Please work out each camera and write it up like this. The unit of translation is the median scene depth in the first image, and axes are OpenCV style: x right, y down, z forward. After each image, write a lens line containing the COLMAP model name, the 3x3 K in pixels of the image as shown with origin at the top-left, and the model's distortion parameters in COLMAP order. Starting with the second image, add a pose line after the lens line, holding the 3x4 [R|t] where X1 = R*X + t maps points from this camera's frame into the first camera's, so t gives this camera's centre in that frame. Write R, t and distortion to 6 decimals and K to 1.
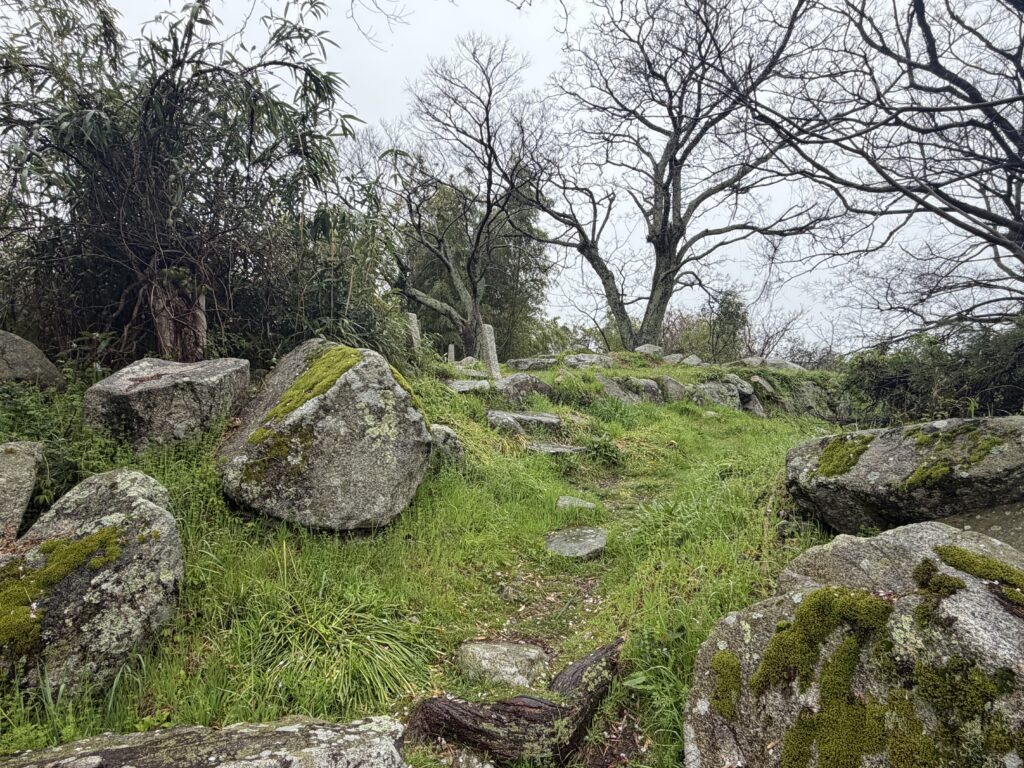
lens RADIAL K [[596.8, 0, 511.9], [0, 596.8, 383.9], [0, 0, 1]] dist [-0.001206, -0.000105]
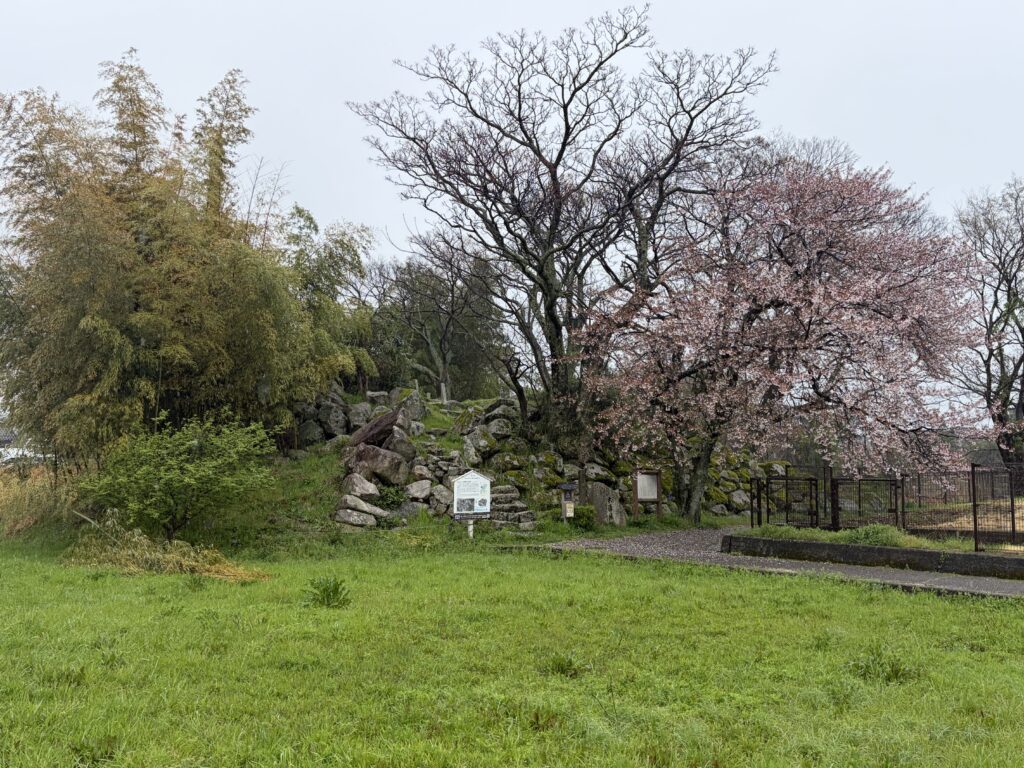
lens RADIAL K [[955.8, 0, 512.1], [0, 955.8, 384.7], [0, 0, 1]] dist [0.000598, 0.000000]
pose [[0.999898, 0.007461, -0.012219, 0.136856], [-0.008498, 0.996161, -0.087130, 0.117901], [0.011522, 0.087225, 0.996122, -1.386370]]
